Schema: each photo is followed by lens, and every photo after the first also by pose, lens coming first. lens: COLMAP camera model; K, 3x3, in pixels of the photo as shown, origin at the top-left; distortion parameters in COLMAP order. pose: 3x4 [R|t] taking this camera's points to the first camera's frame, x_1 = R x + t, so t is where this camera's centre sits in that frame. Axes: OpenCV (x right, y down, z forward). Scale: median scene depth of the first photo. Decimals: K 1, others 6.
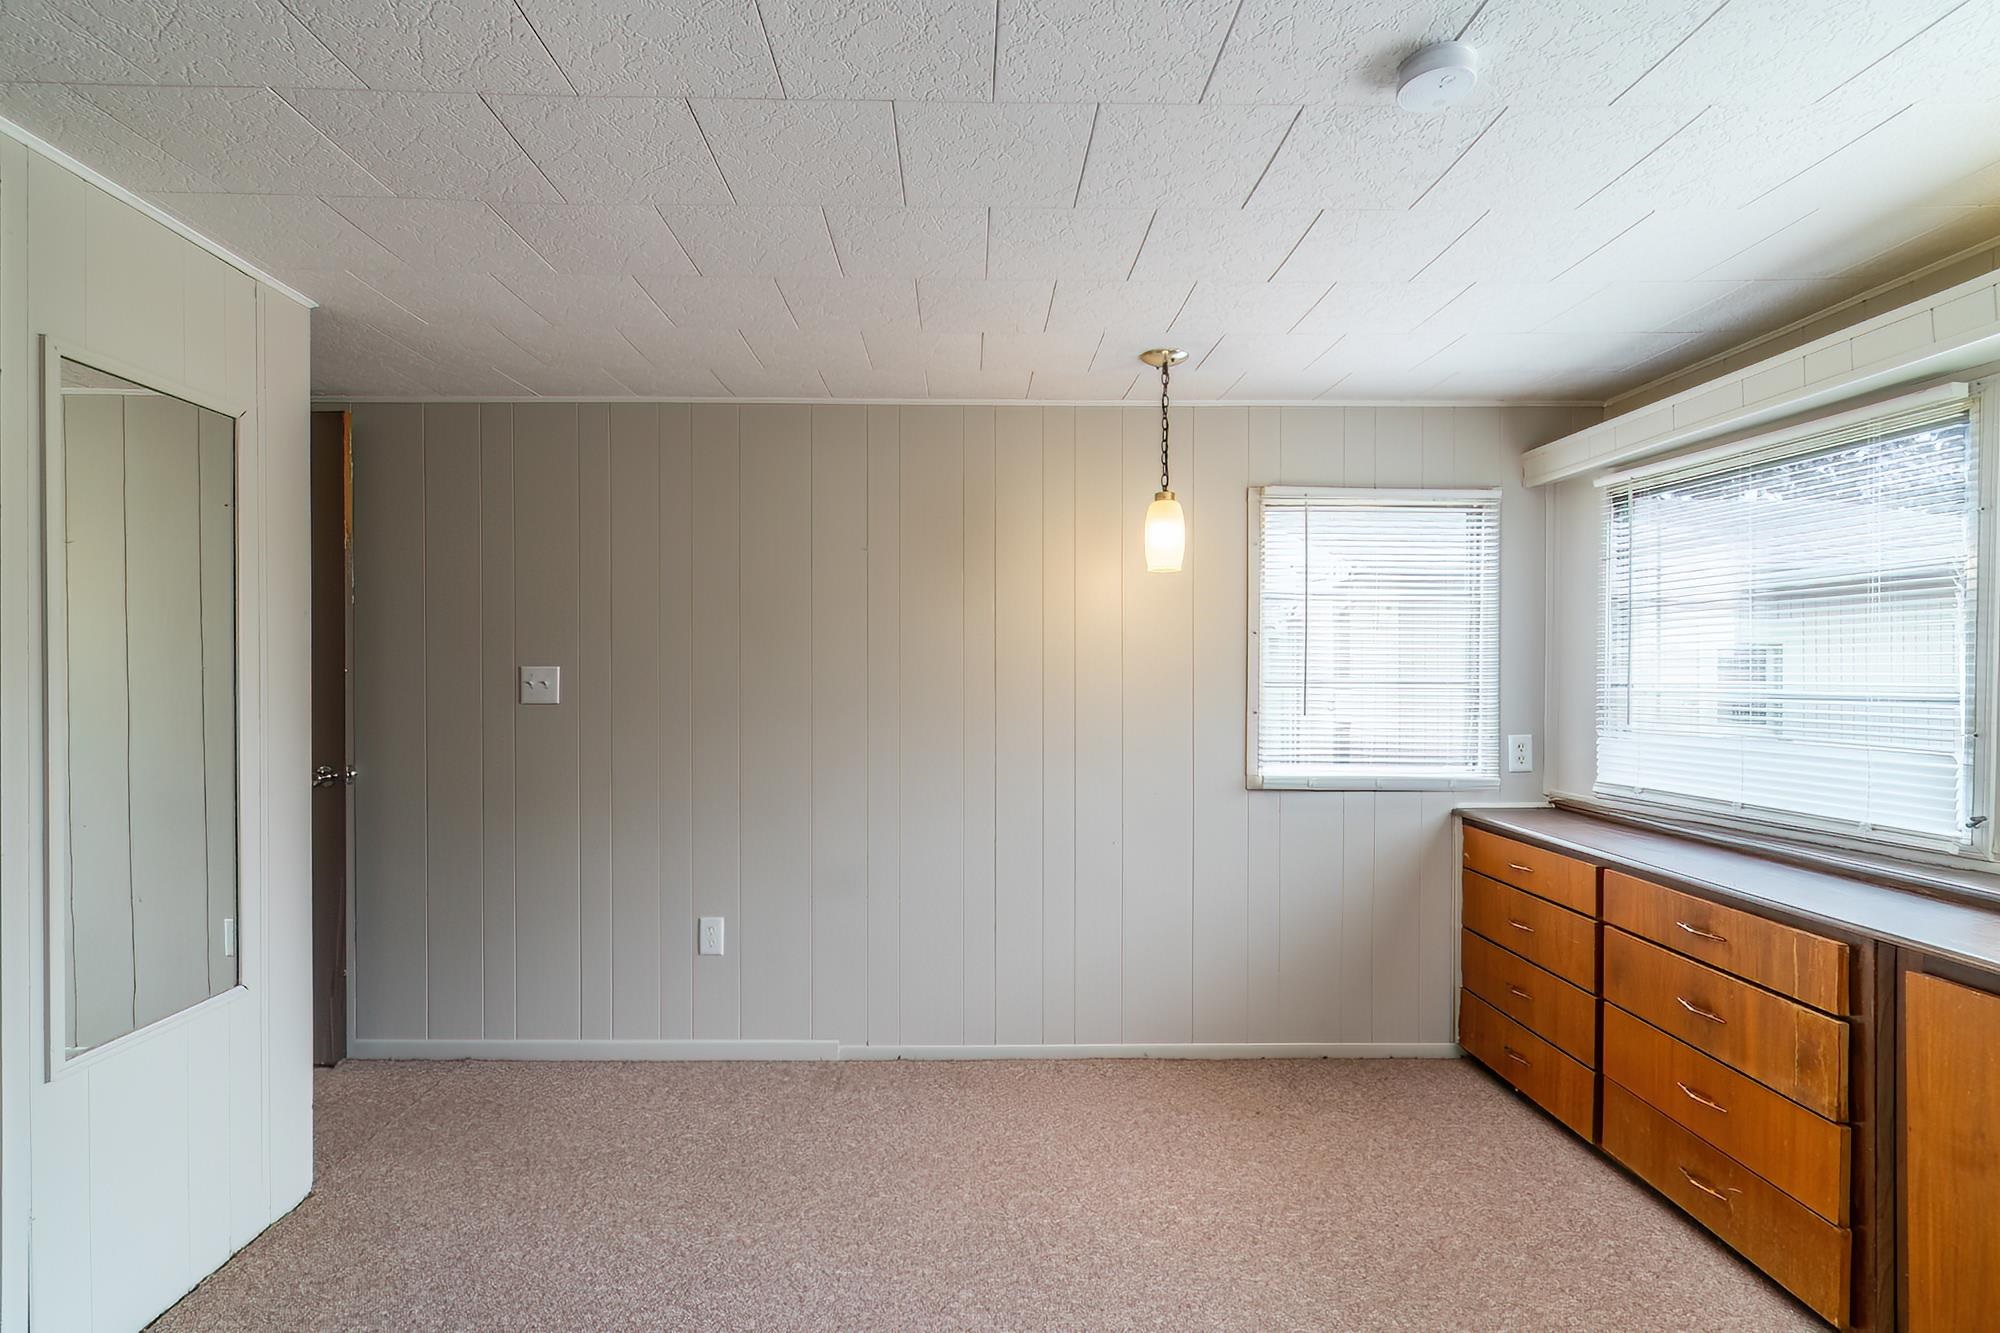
lens RADIAL K [[891.9, 0, 985.3], [0, 891.9, 686.1], [0, 0, 1]] dist [-0.001624, -0.000271]
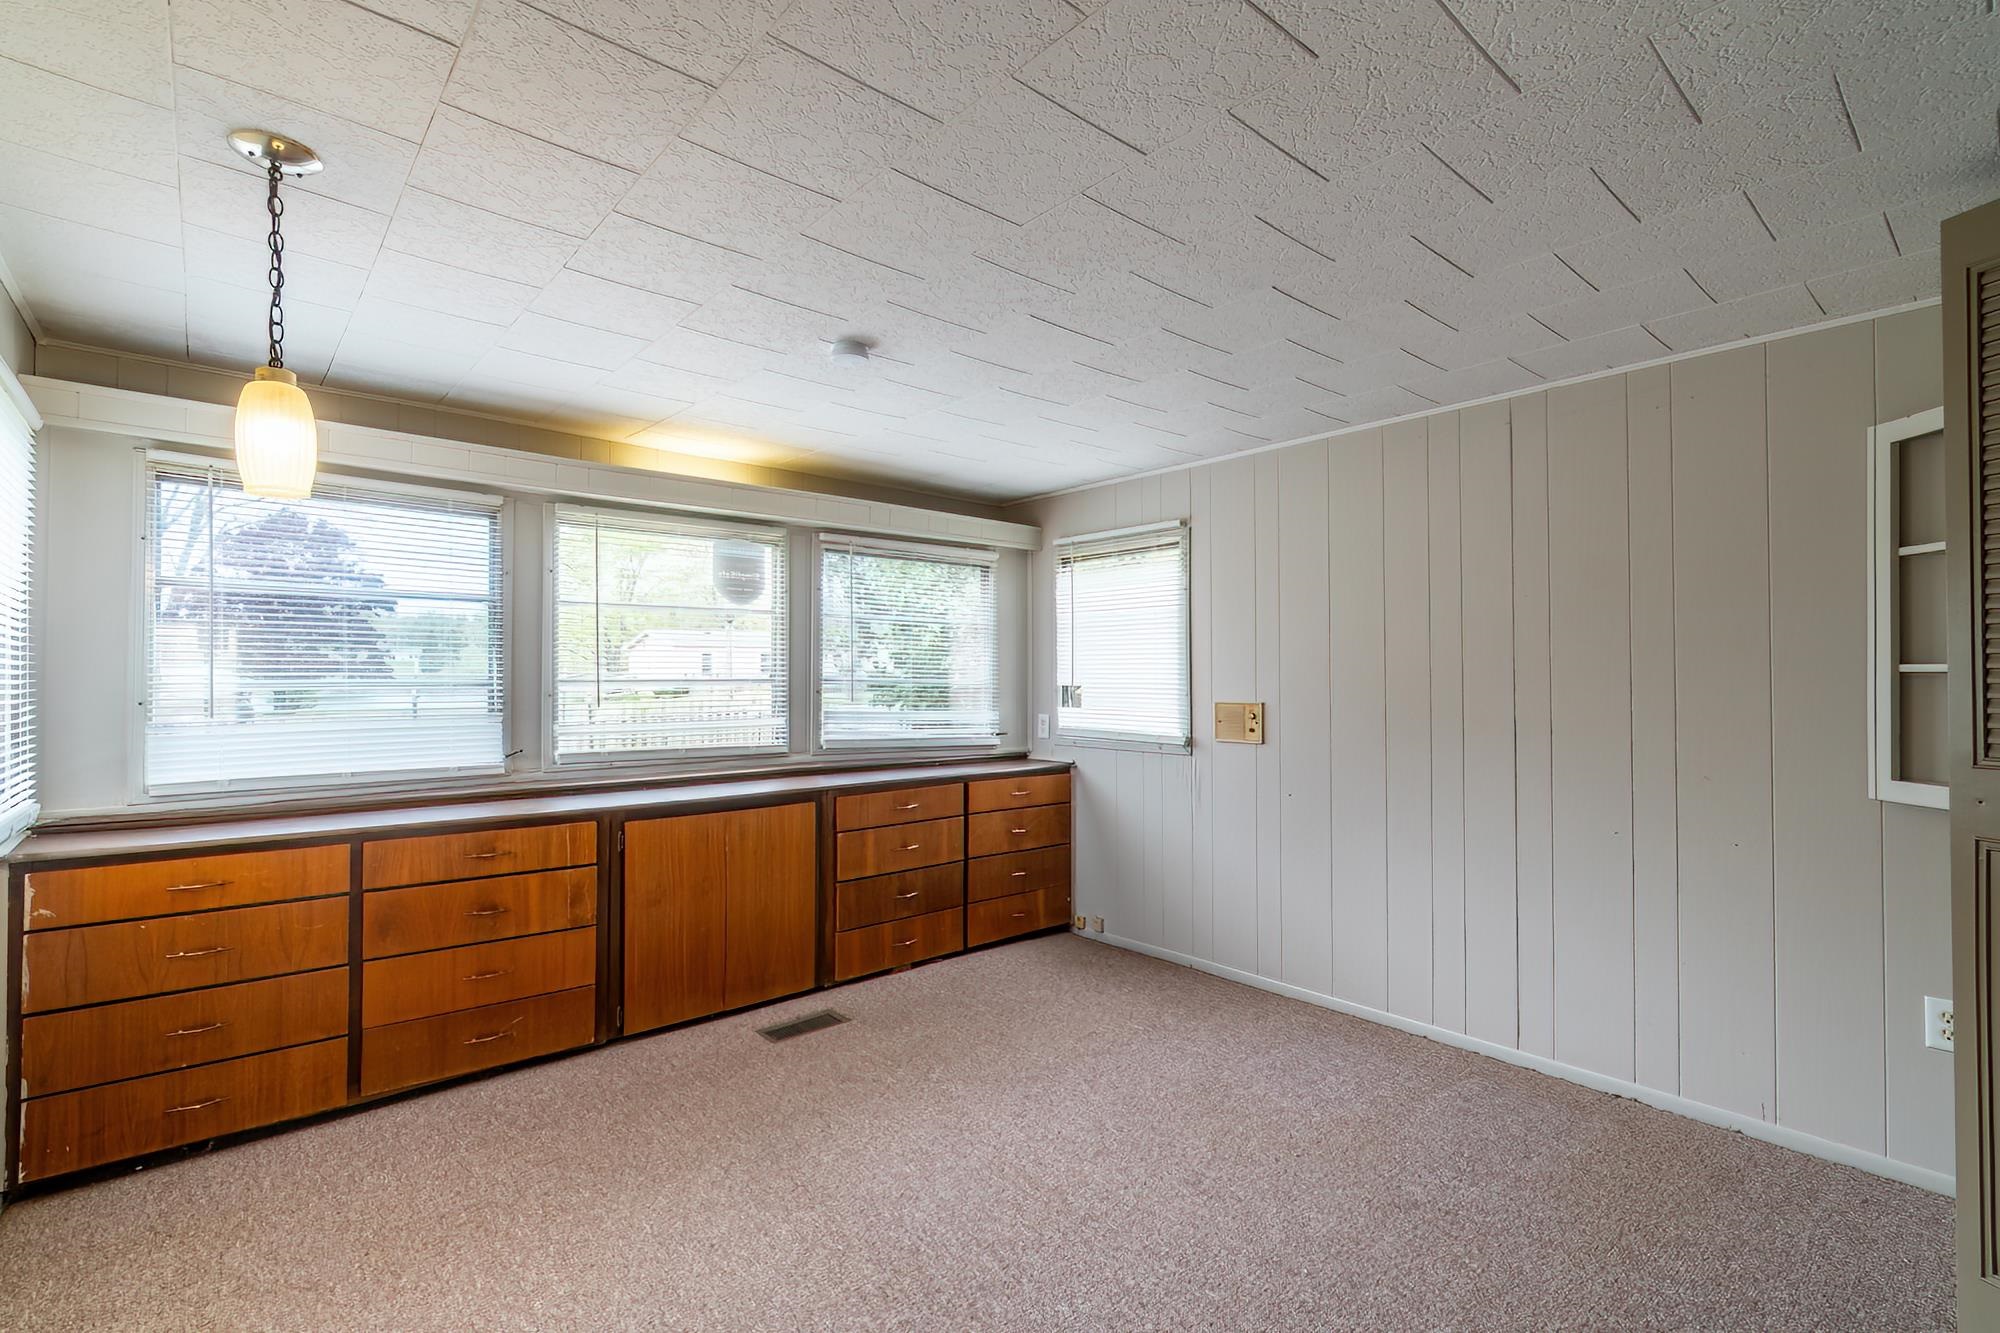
lens RADIAL K [[894.5, 0, 972.8], [0, 894.5, 663.9], [0, 0, 1]] dist [-0.002230, -0.000377]
pose [[-0.630904, 0.015230, 0.775712, -0.759353], [0.004831, 0.999865, -0.015701, 0.008242], [-0.775846, -0.006158, -0.630892, 1.323567]]
